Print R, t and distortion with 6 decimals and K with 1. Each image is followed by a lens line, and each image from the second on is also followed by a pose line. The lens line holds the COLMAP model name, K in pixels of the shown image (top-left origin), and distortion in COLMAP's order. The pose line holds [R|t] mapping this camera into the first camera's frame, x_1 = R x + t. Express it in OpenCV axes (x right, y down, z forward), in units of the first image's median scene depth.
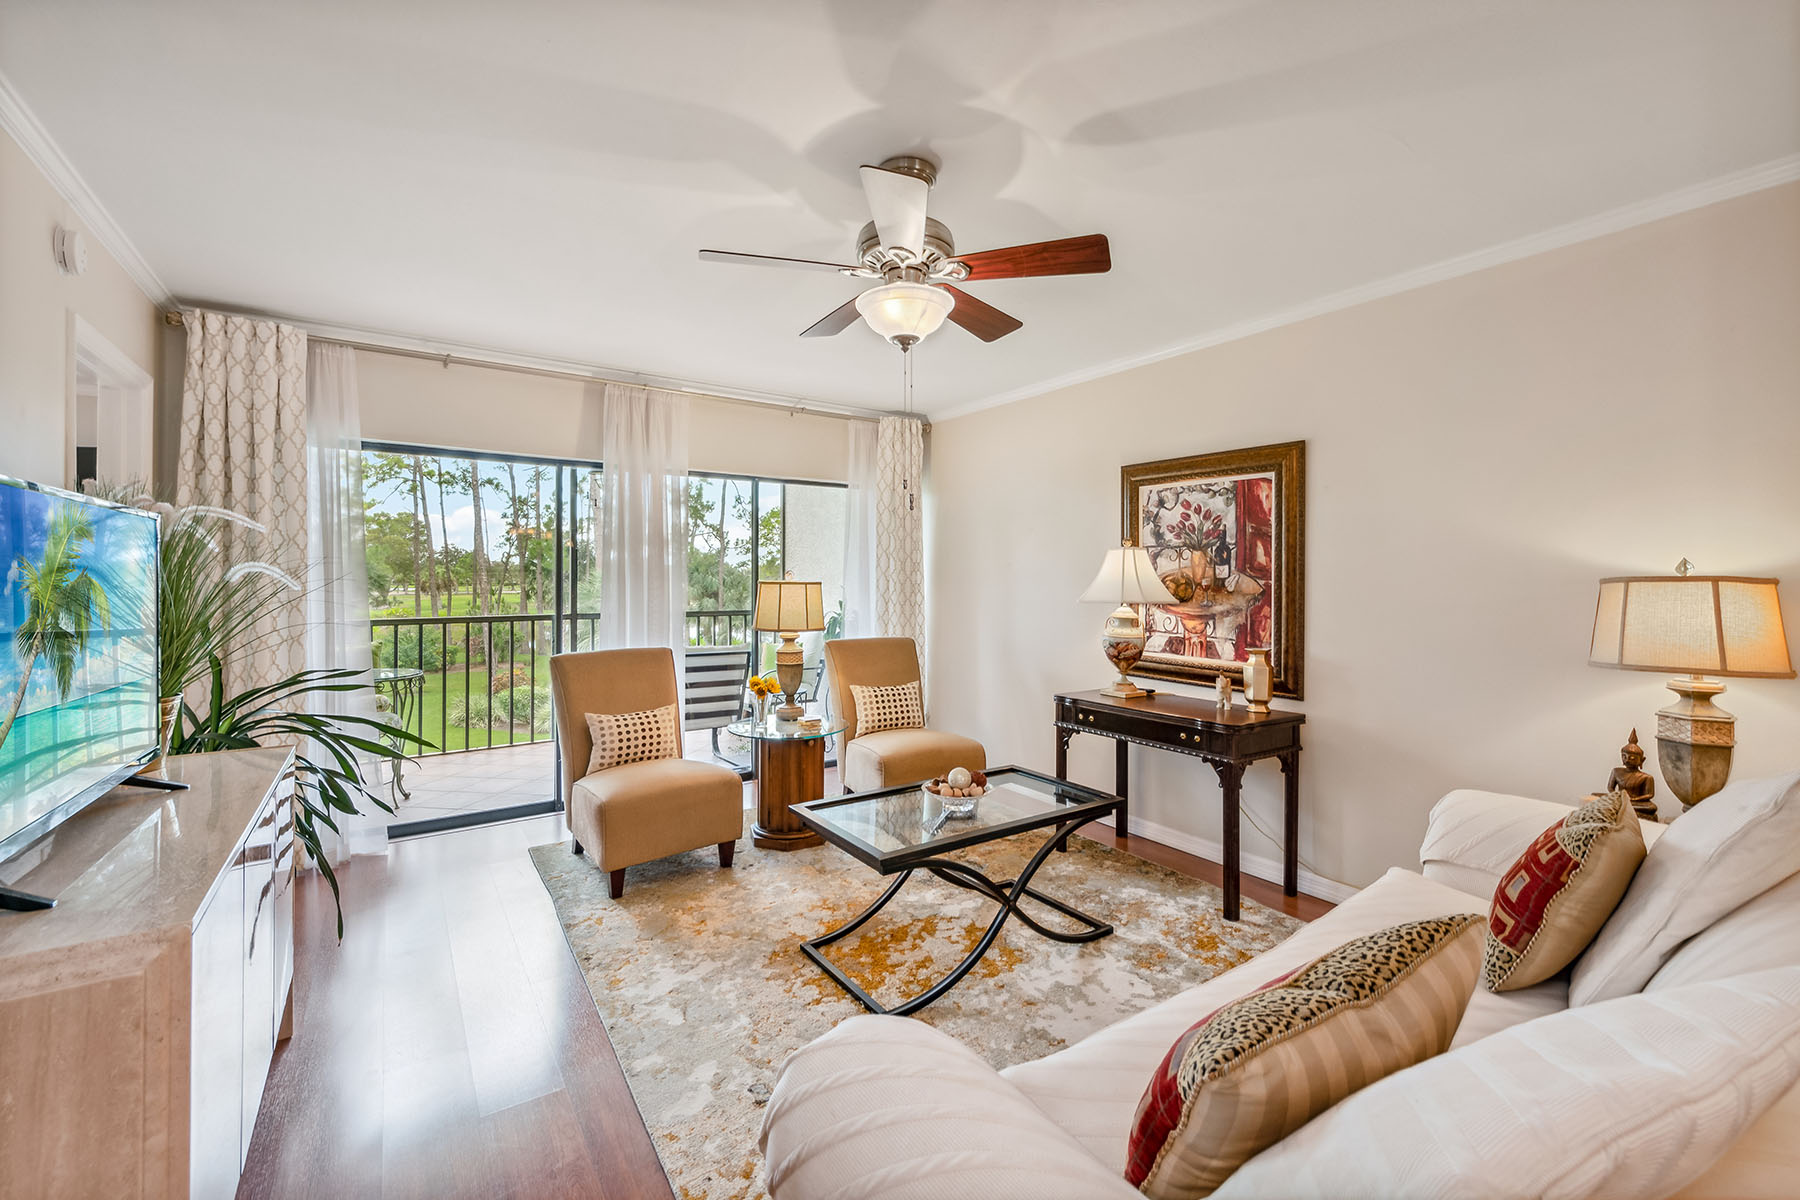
lens RADIAL K [[746.9, 0, 906.2], [0, 746.9, 572.3], [0, 0, 1]] dist [0.010360, -0.000339]
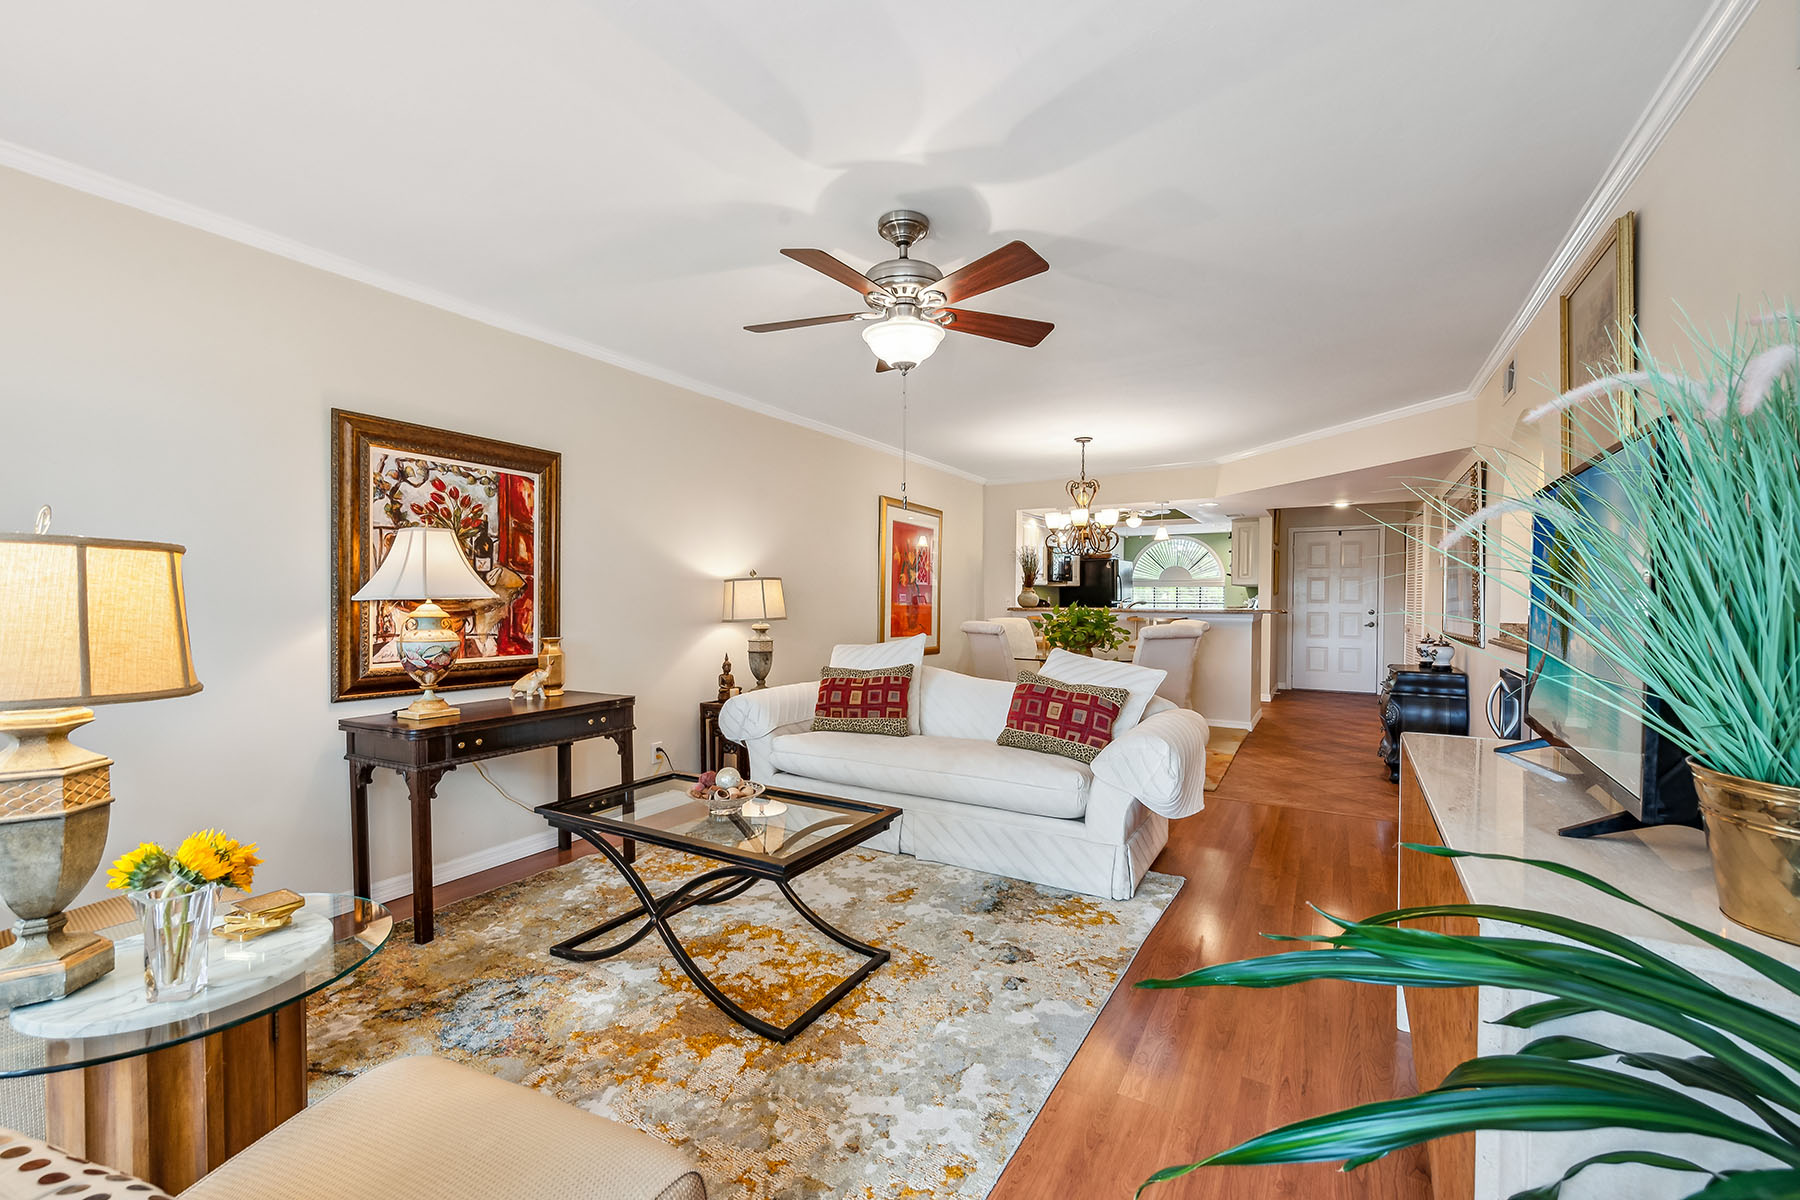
lens RADIAL K [[744.5, 0, 896.6], [0, 744.5, 610.3], [0, 0, 1]] dist [0.003280, -0.000019]
pose [[-0.423913, -0.018002, 0.905524, -0.658686], [-0.009144, 0.999837, 0.015596, 0.037752], [-0.905657, -0.001669, -0.424008, 0.925962]]
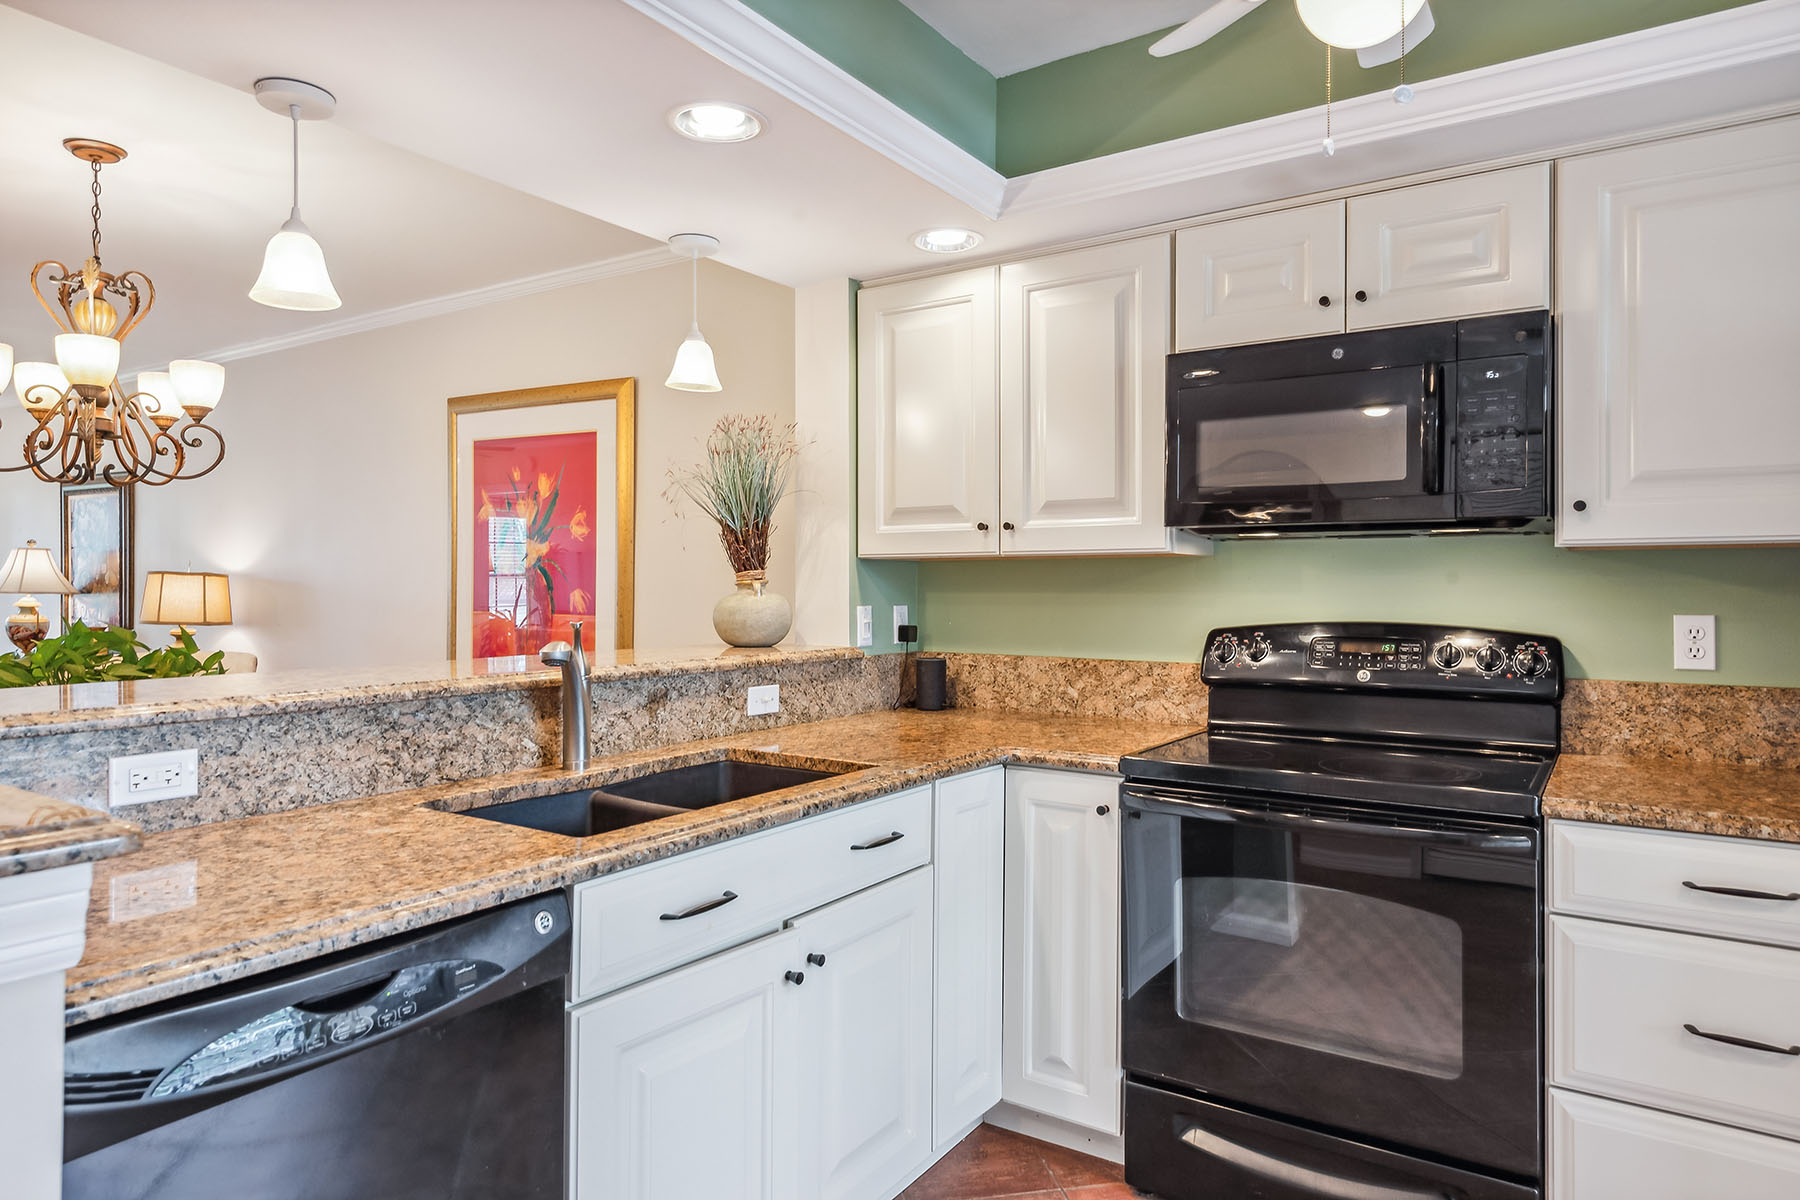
lens RADIAL K [[1089.6, 0, 931.5], [0, 1089.6, 577.8], [0, 0, 1]] dist [0.048640, -0.041328]
pose [[0.922940, 0.000340, 0.384944, 0.993619], [-0.002464, 0.999984, 0.005025, 0.001425], [-0.384937, -0.005587, 0.922926, -1.255116]]
